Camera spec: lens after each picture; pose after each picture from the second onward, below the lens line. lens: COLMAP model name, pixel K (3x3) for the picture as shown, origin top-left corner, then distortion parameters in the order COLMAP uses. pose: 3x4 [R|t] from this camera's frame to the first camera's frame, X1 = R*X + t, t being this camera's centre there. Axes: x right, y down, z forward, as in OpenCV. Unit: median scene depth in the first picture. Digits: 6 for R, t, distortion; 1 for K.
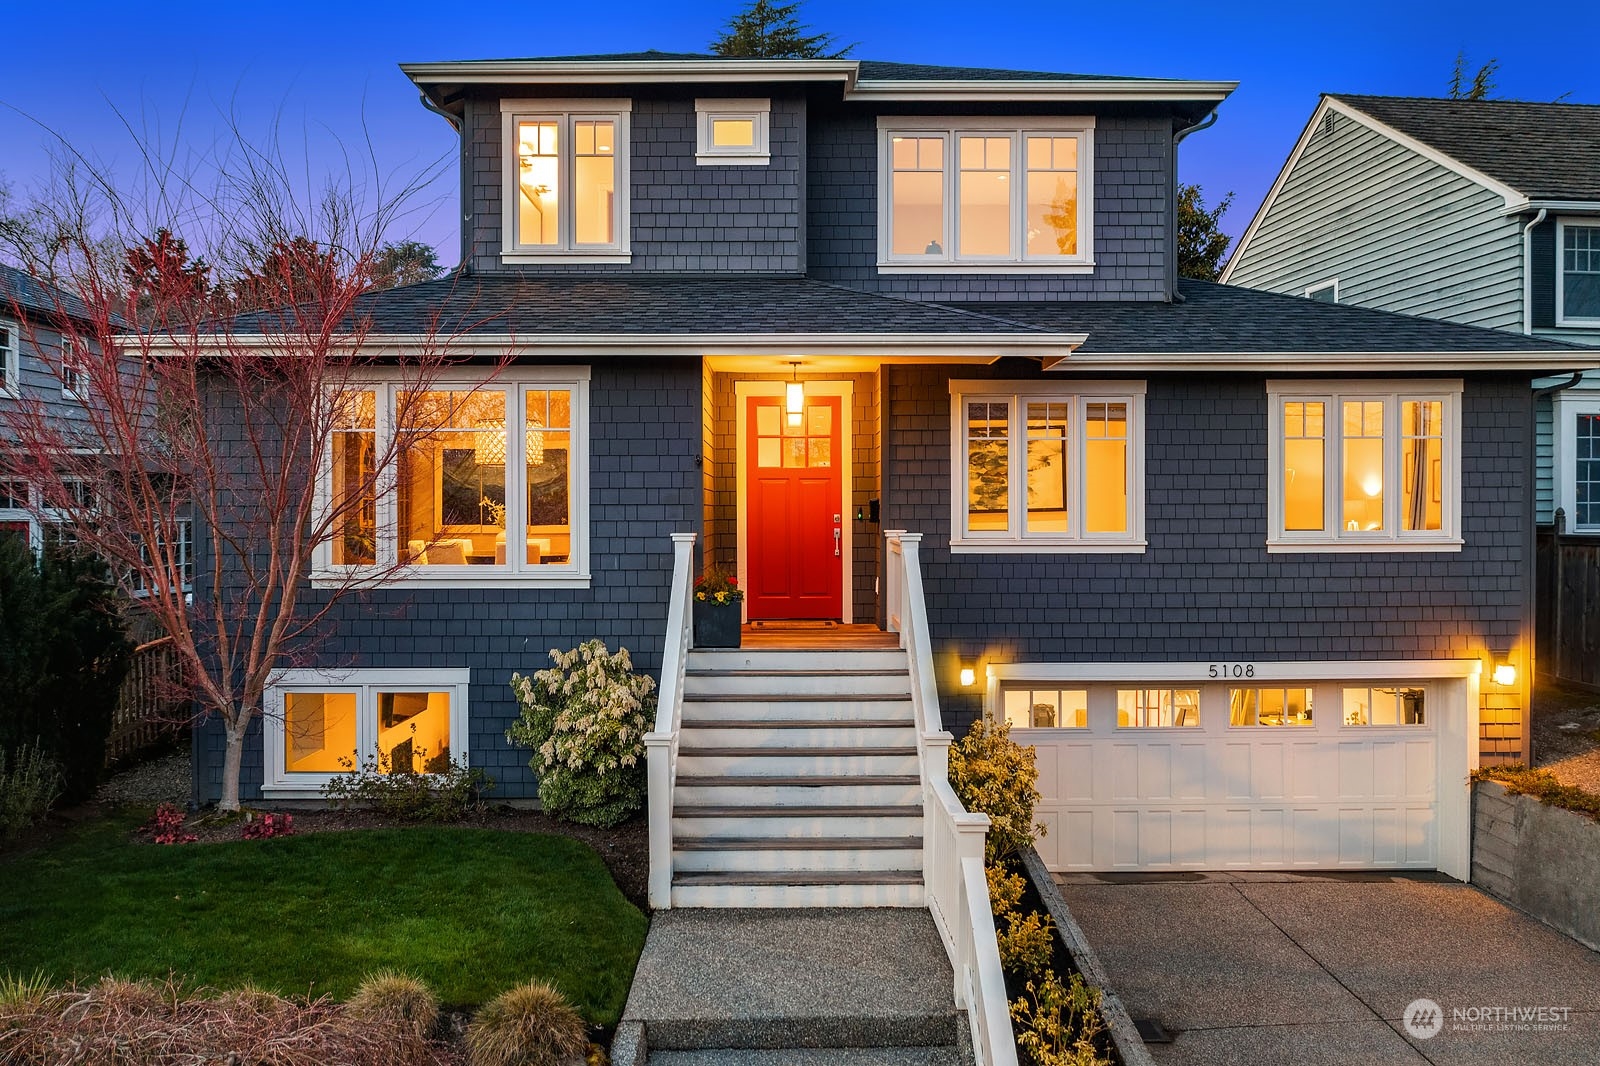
lens RADIAL K [[1262.0, 0, 800.0], [0, 1262.0, 533.0], [0, 0, 1]] dist [-0.003732, -0.002349]
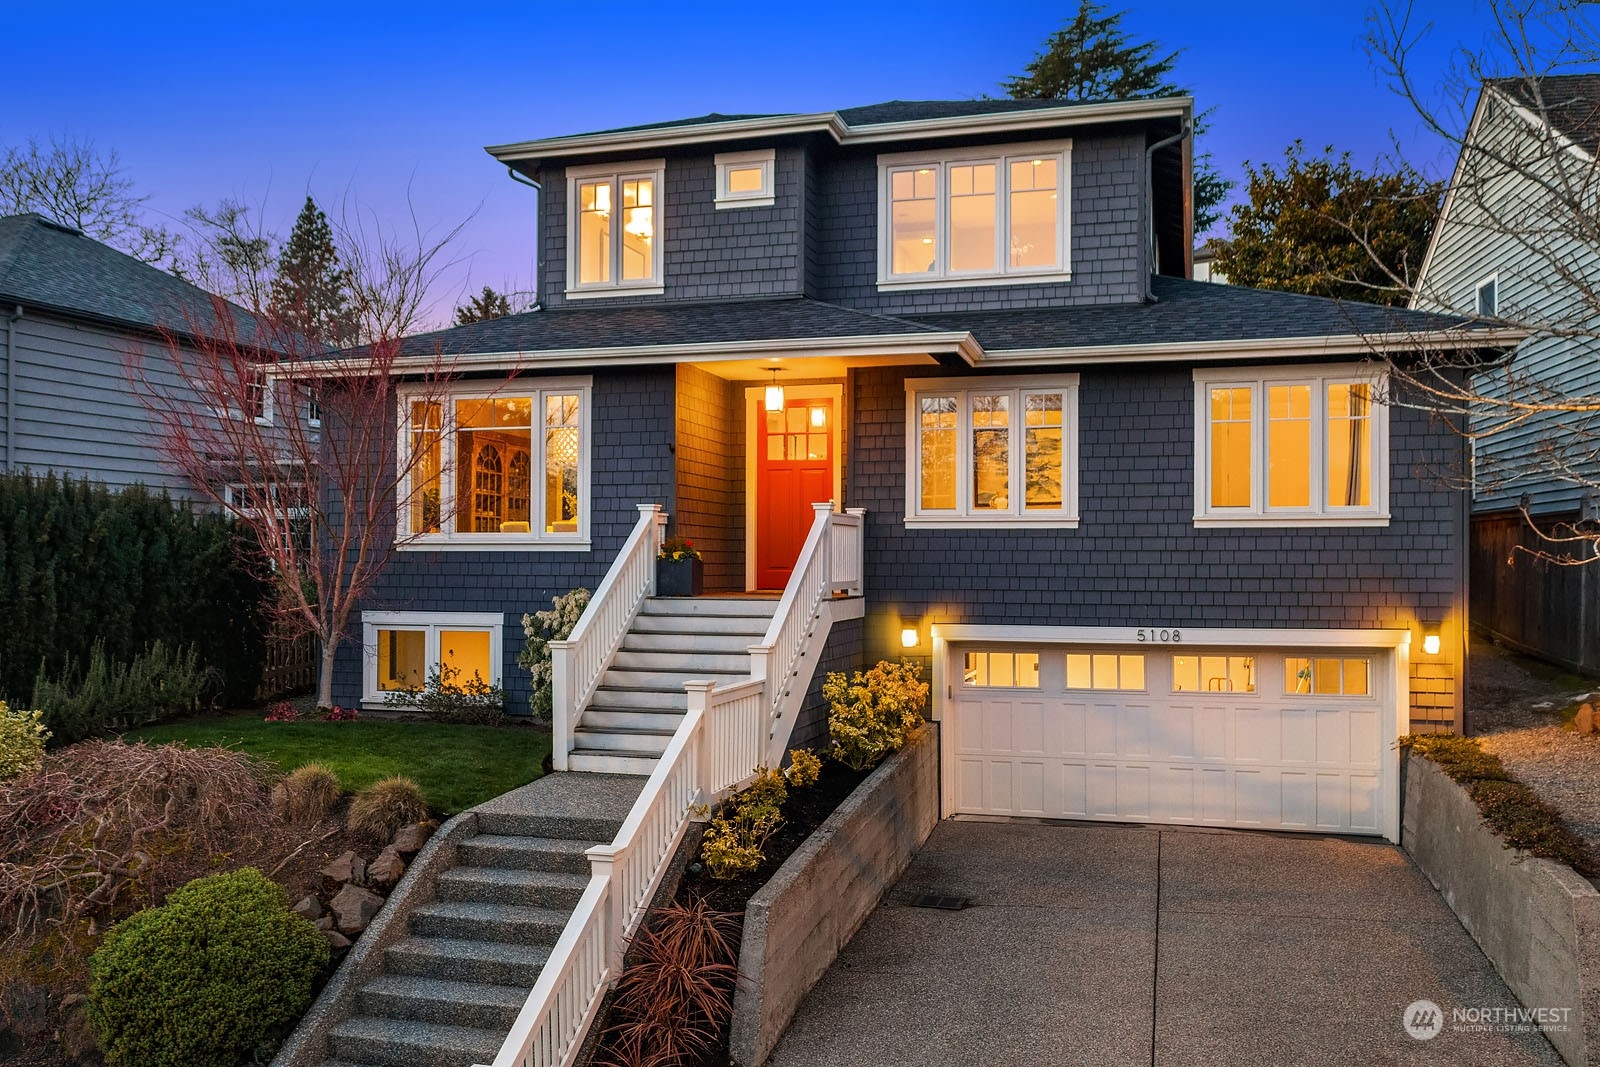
lens RADIAL K [[1344.5, 0, 776.2], [0, 1344.5, 557.2], [0, 0, 1]] dist [-0.006188, -0.003824]
pose [[0.958139, 0.003158, -0.286285, 0.355326], [-0.009113, 0.999769, -0.019473, 0.066644], [0.286157, 0.021267, 0.957947, -0.210328]]
